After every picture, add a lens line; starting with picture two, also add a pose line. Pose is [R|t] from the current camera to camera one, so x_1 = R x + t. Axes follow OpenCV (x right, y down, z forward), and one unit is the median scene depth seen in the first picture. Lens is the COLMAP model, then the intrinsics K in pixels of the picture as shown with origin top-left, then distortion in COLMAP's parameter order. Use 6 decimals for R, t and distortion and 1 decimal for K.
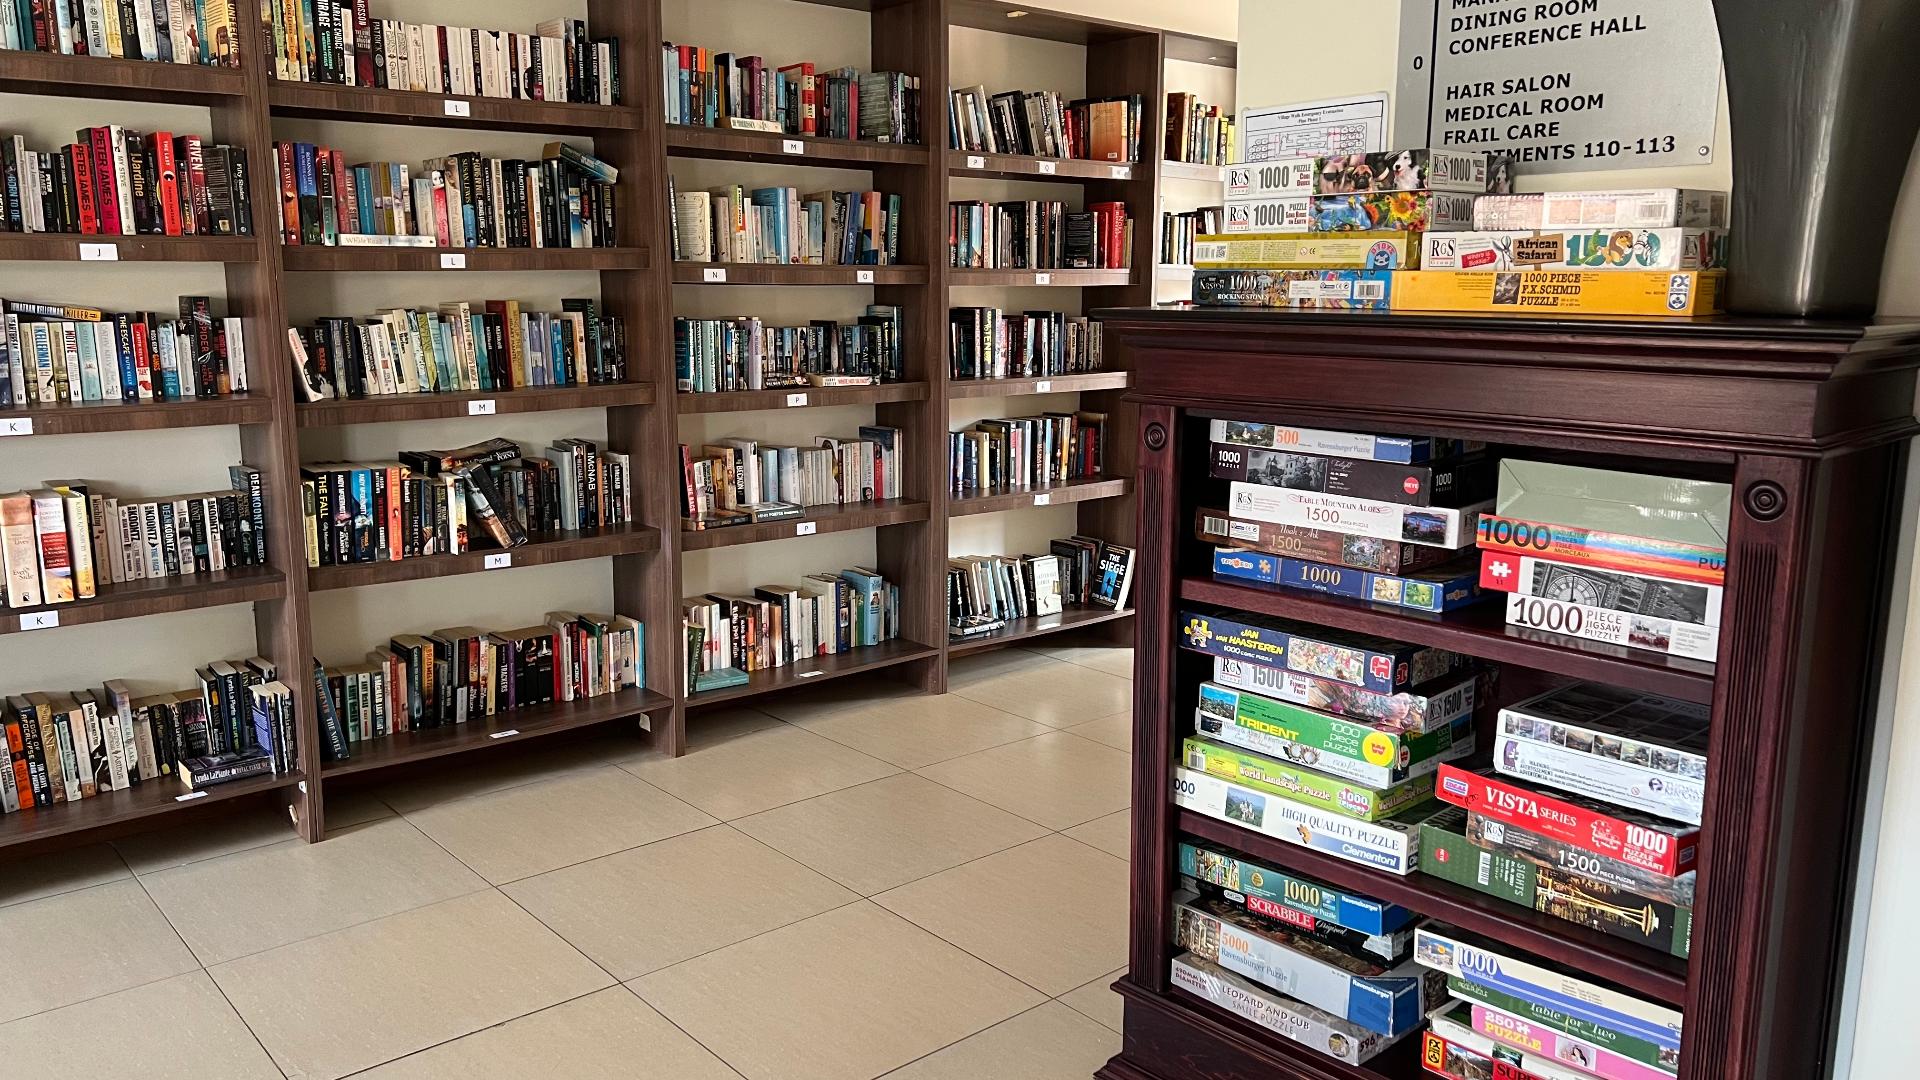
lens RADIAL K [[1437.0, 0, 967.5], [0, 1437.0, 578.8], [0, 0, 1]] dist [0.068878, -0.078654]
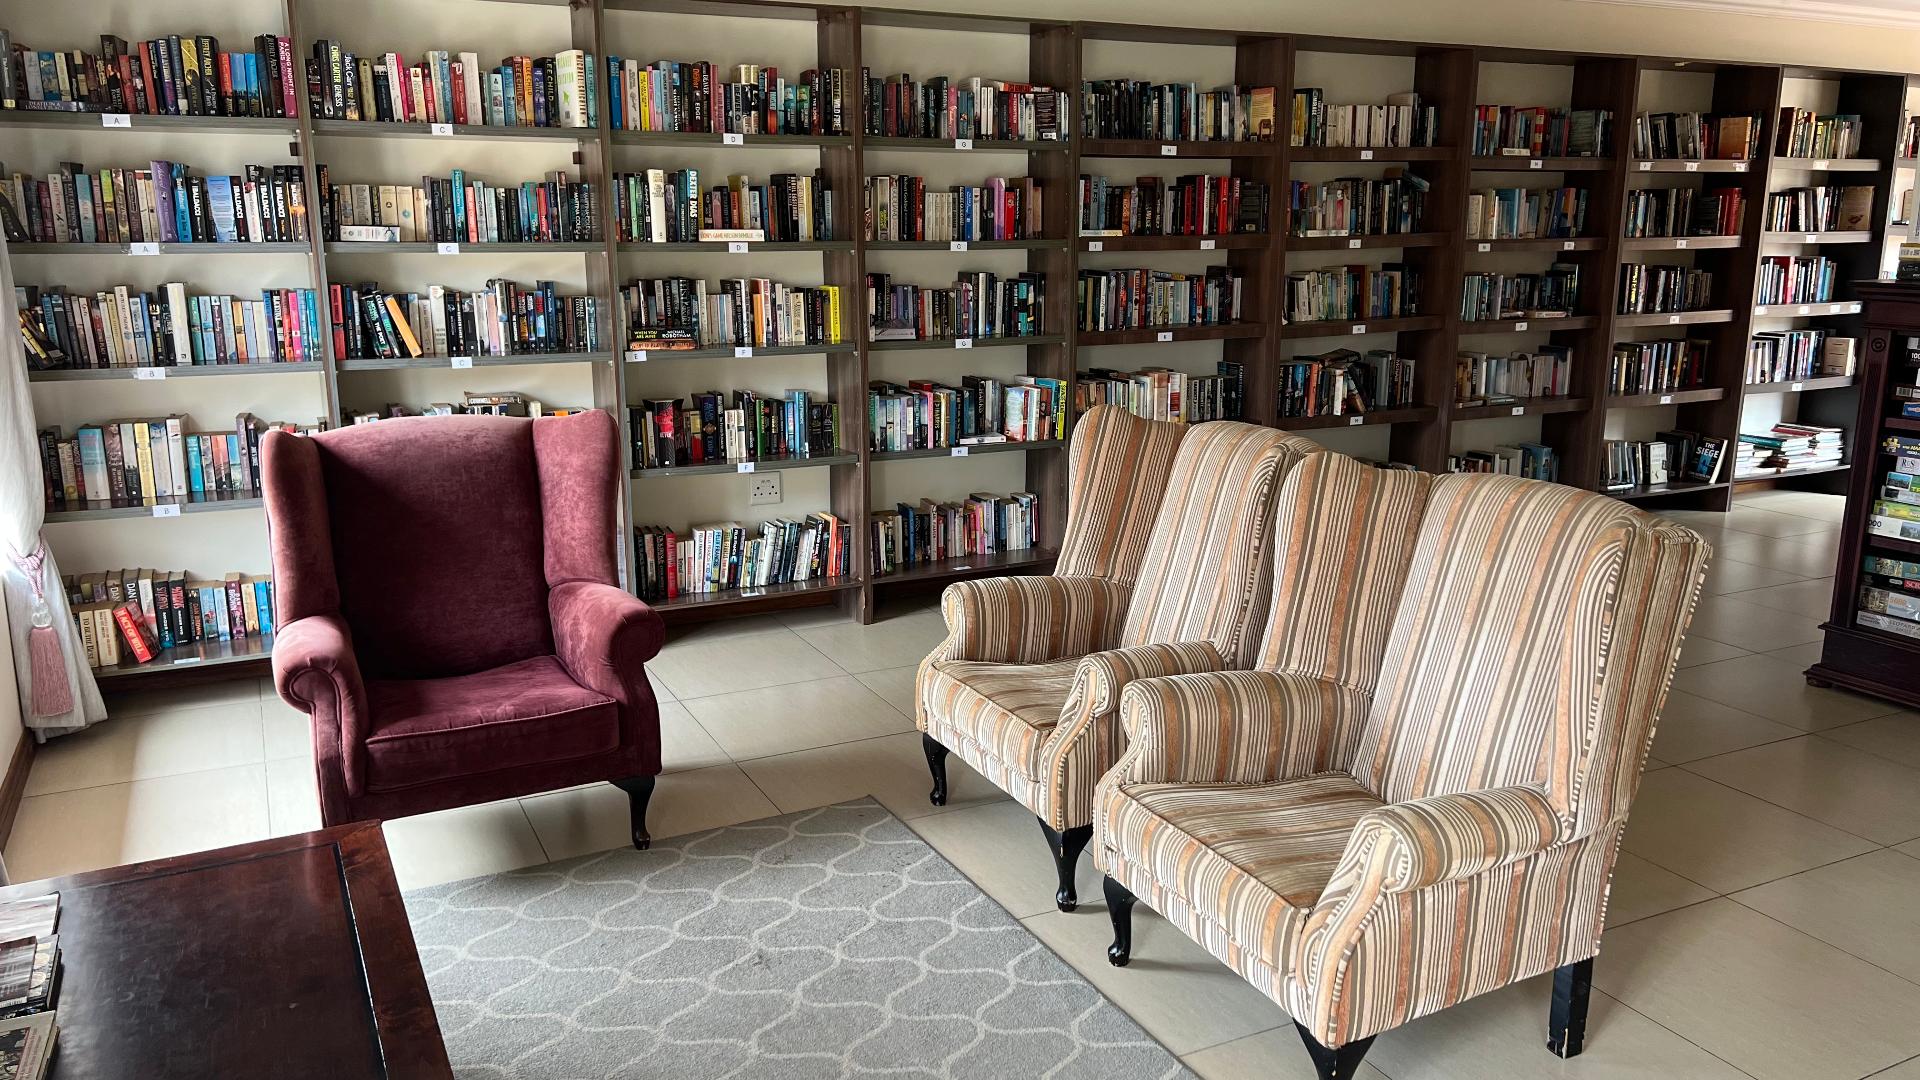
lens RADIAL K [[1437.0, 0, 978.6], [0, 1437.0, 556.5], [0, 0, 1]] dist [0.068878, -0.078654]
pose [[0.968784, 0.055232, -0.241674, -0.291280], [-0.047435, 0.998153, 0.037966, 0.089716], [0.243325, -0.025317, 0.969614, -0.653900]]
